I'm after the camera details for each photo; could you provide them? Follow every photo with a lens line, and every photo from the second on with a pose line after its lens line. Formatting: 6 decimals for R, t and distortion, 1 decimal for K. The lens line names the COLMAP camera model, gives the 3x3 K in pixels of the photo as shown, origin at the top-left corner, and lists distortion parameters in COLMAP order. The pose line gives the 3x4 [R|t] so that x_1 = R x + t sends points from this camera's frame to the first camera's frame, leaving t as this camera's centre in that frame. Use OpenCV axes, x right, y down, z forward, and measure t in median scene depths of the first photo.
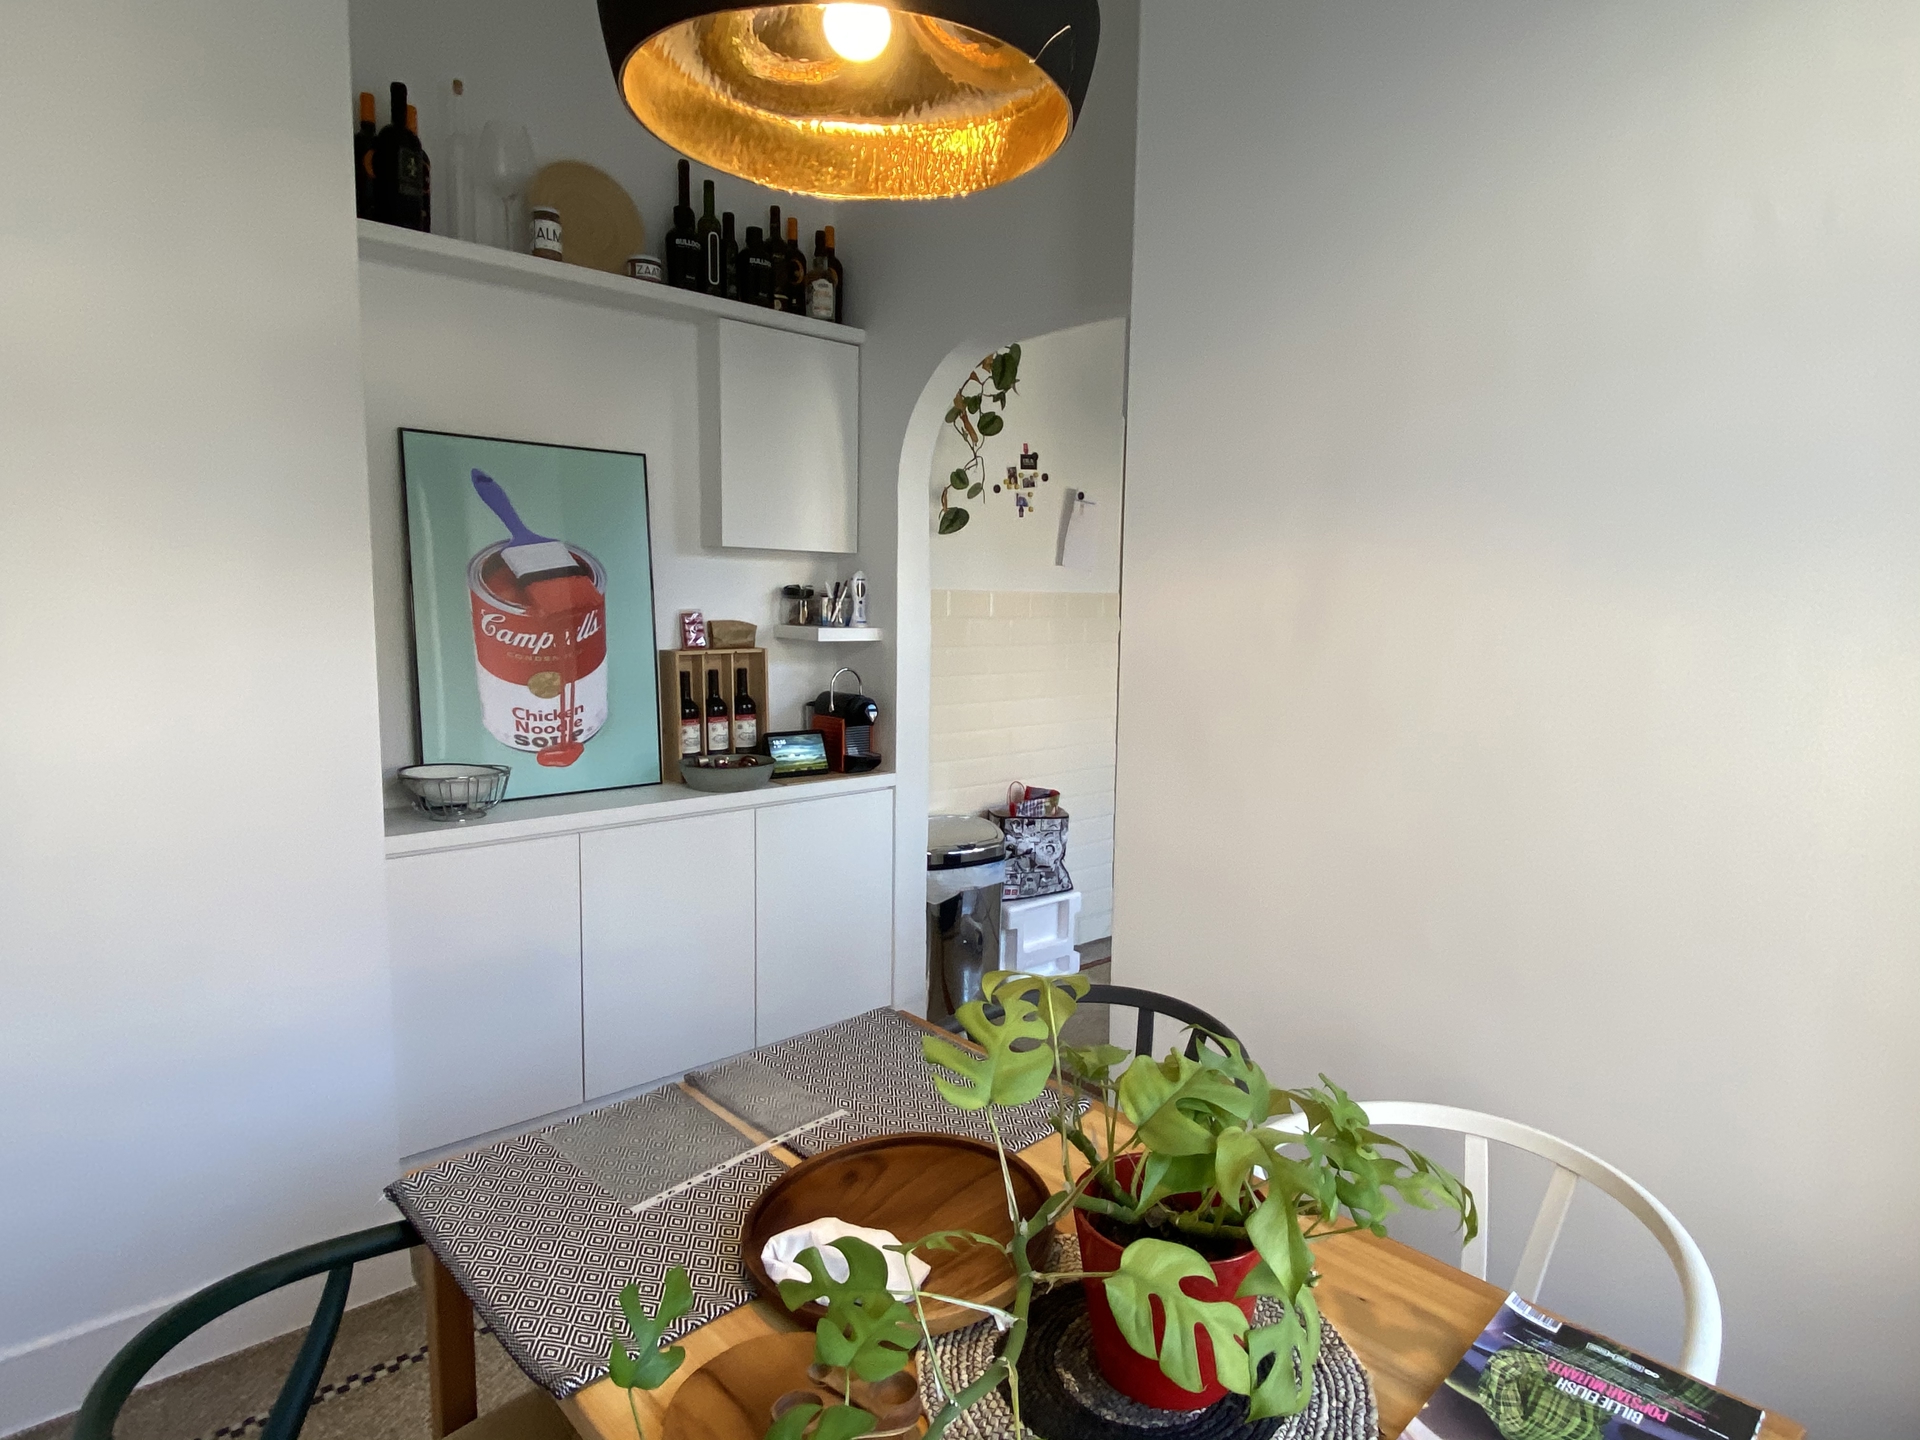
lens RADIAL K [[1080.4, 0, 960.1], [0, 1080.4, 718.5], [0, 0, 1]] dist [-0.008880, -0.009916]
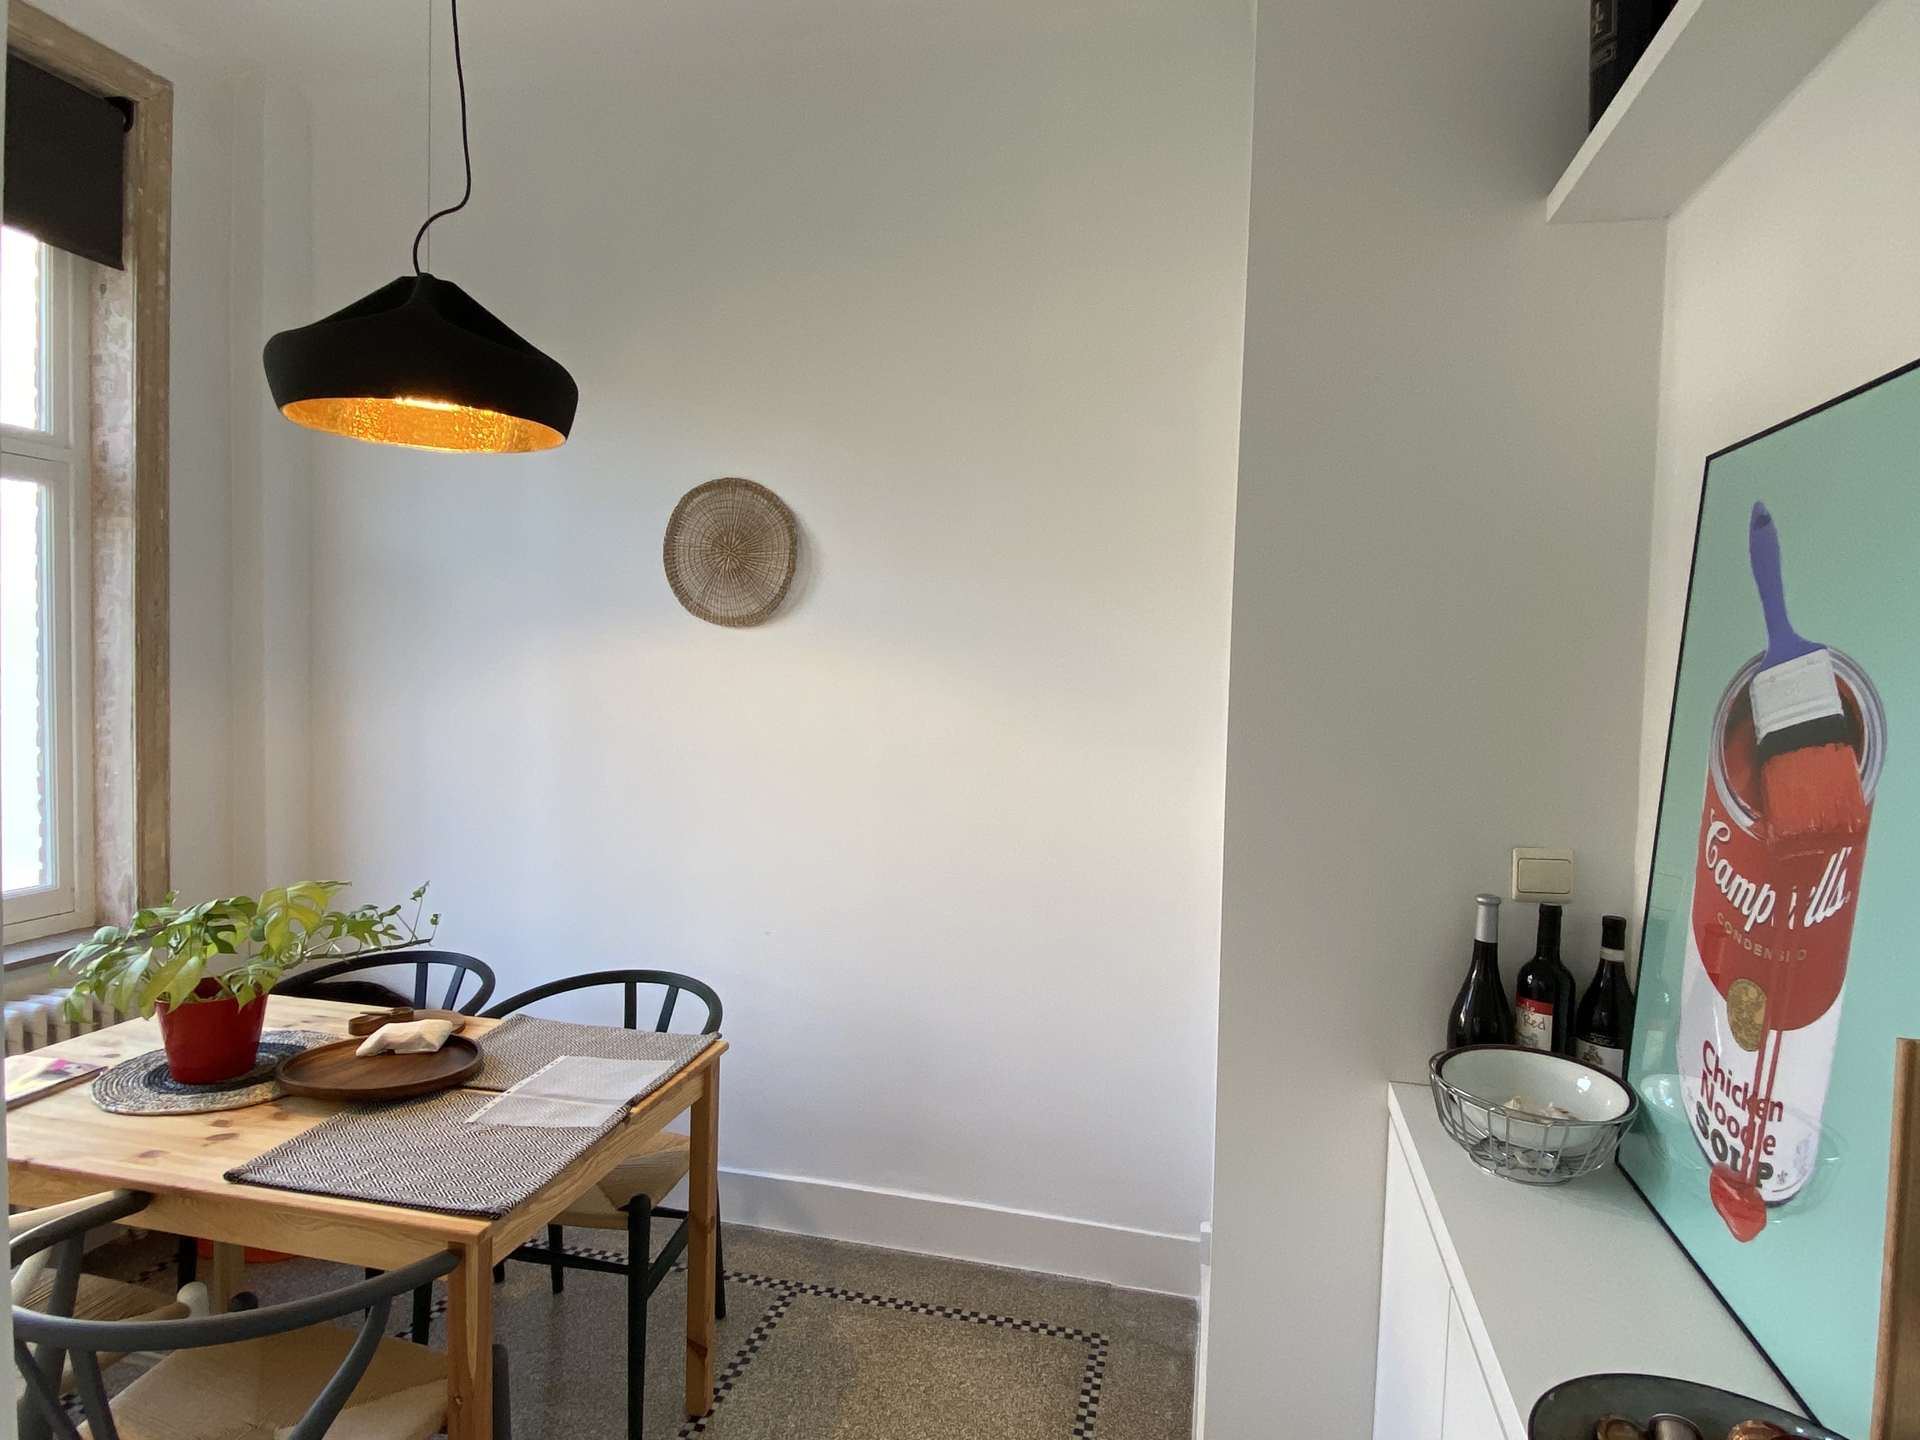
lens RADIAL K [[1080.4, 0, 962.2], [0, 1080.4, 719.5], [0, 0, 1]] dist [-0.008880, -0.009916]
pose [[-0.821997, -0.011883, -0.569368, 0.103960], [-0.100899, 0.987004, 0.125067, -0.218201], [0.560483, 0.160253, -0.812513, 1.583640]]
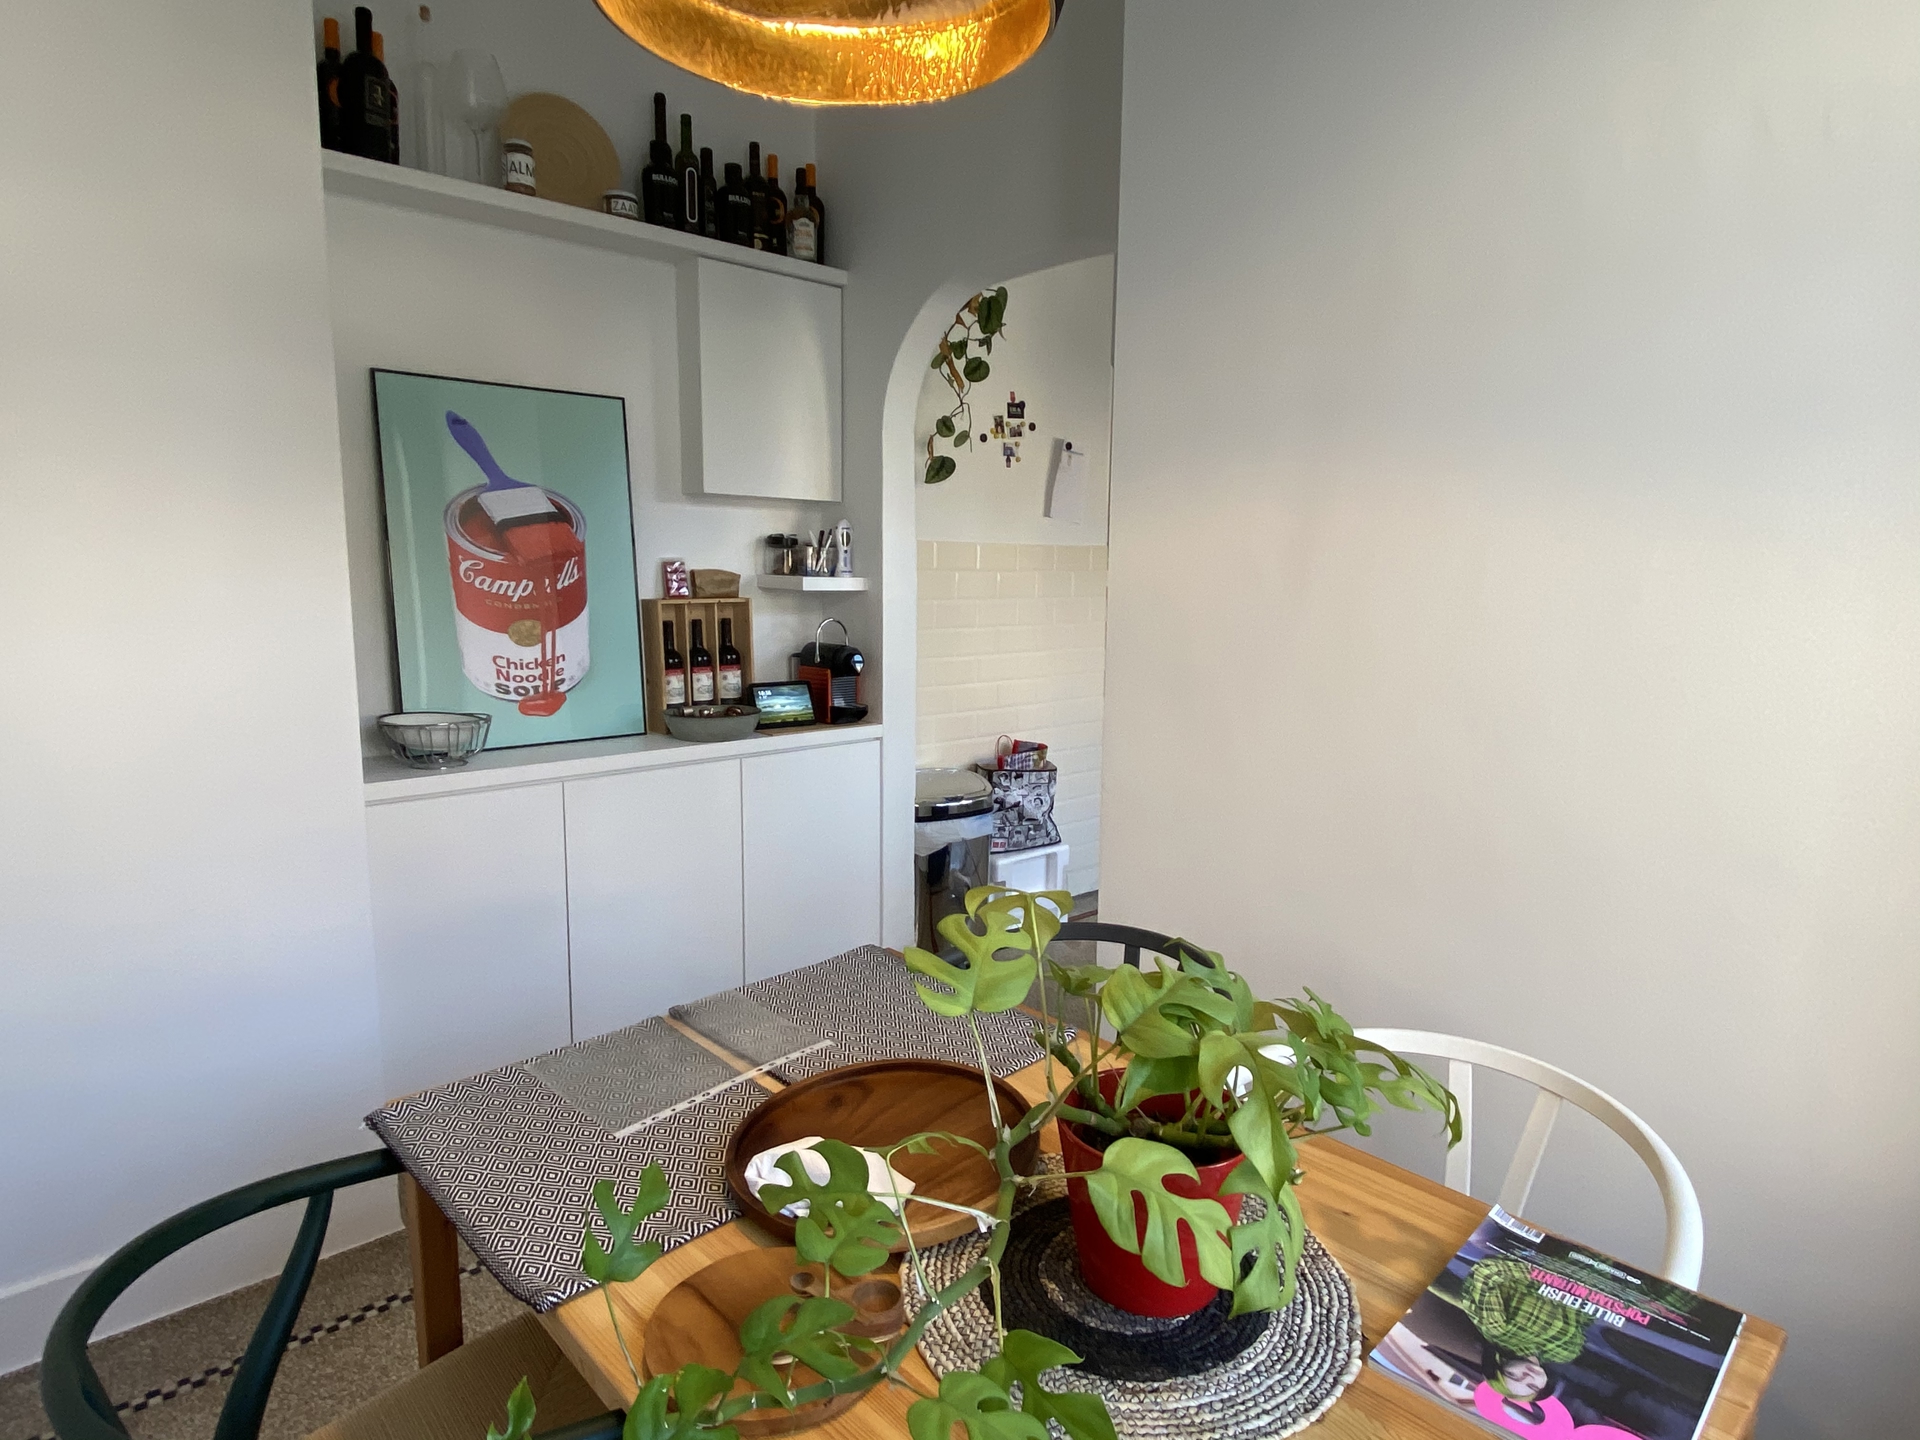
lens RADIAL K [[1080.4, 0, 961.2], [0, 1080.4, 727.7], [0, 0, 1]] dist [-0.008880, -0.009916]
pose [[0.999939, -0.005095, 0.009765, 0.005077], [0.004765, 0.999429, 0.033443, 0.033804], [-0.009930, -0.033394, 0.999393, 0.010289]]
